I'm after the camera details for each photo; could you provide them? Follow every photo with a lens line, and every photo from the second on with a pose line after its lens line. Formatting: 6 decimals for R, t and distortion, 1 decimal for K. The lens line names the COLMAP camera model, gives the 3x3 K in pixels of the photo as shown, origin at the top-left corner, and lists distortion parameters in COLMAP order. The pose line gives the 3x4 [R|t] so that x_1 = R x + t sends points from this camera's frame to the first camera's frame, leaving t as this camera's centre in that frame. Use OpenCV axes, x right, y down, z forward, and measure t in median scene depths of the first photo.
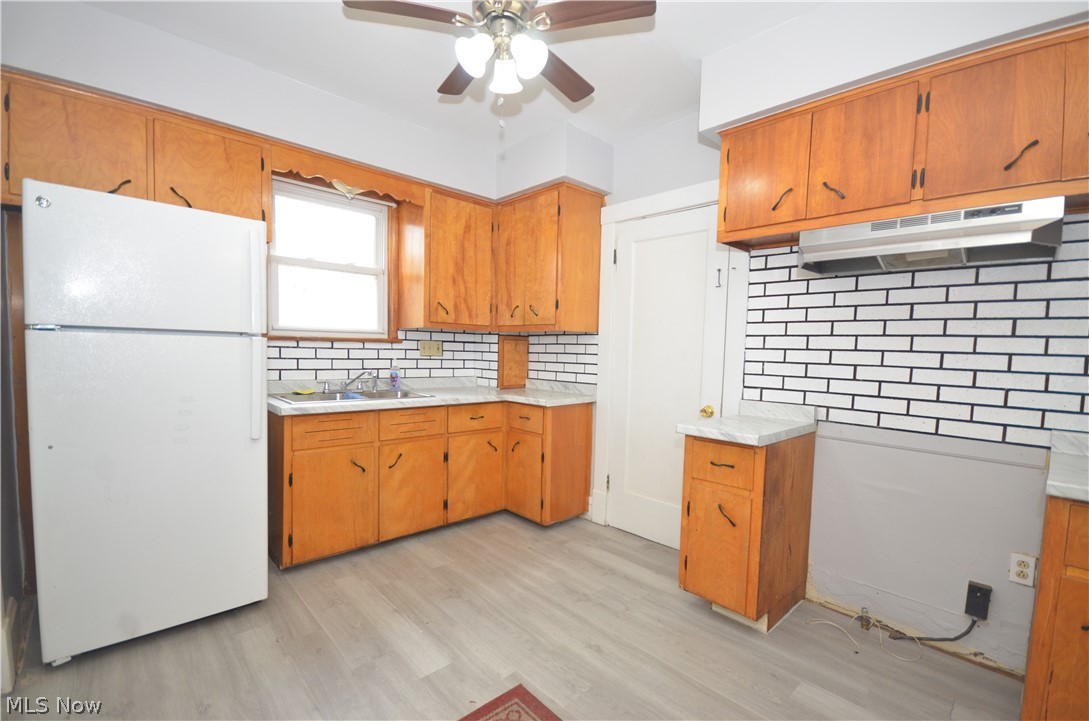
lens RADIAL K [[478.5, 0, 541.0], [0, 478.5, 367.4], [0, 0, 1]] dist [-0.002431, -0.000995]
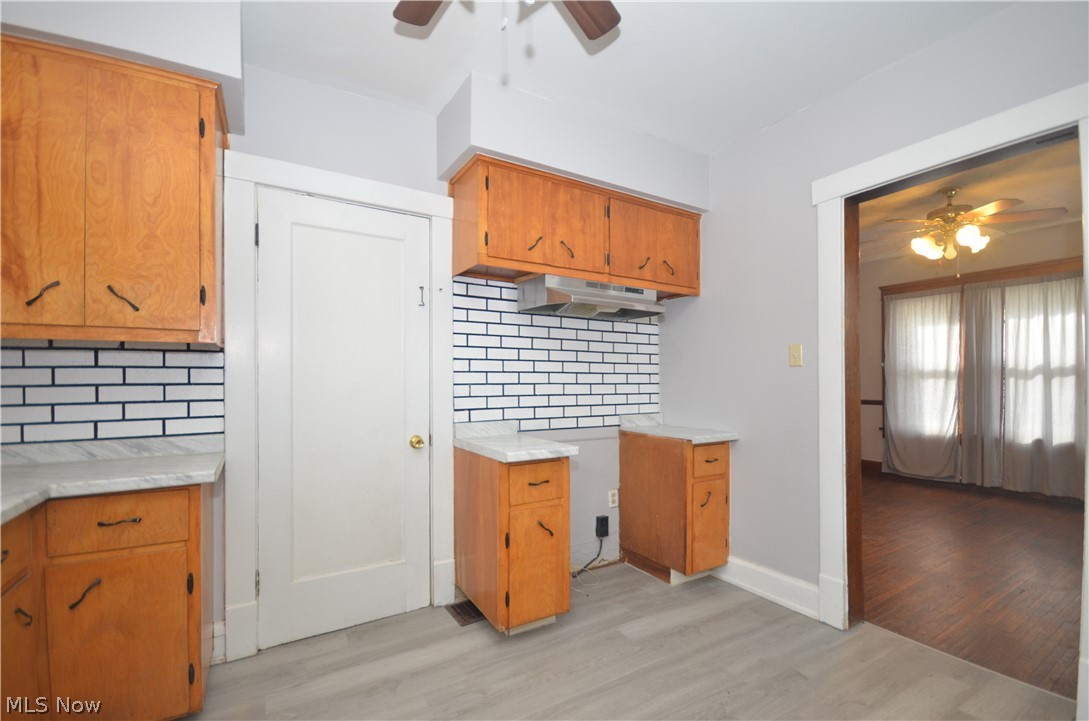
lens RADIAL K [[478.5, 0, 543.9], [0, 478.5, 370.9], [0, 0, 1]] dist [-0.002431, -0.000995]
pose [[0.204613, -0.007068, 0.978817, -0.587926], [0.046595, 0.998911, -0.002527, -0.034502], [-0.977733, 0.046125, 0.204720, 0.701364]]
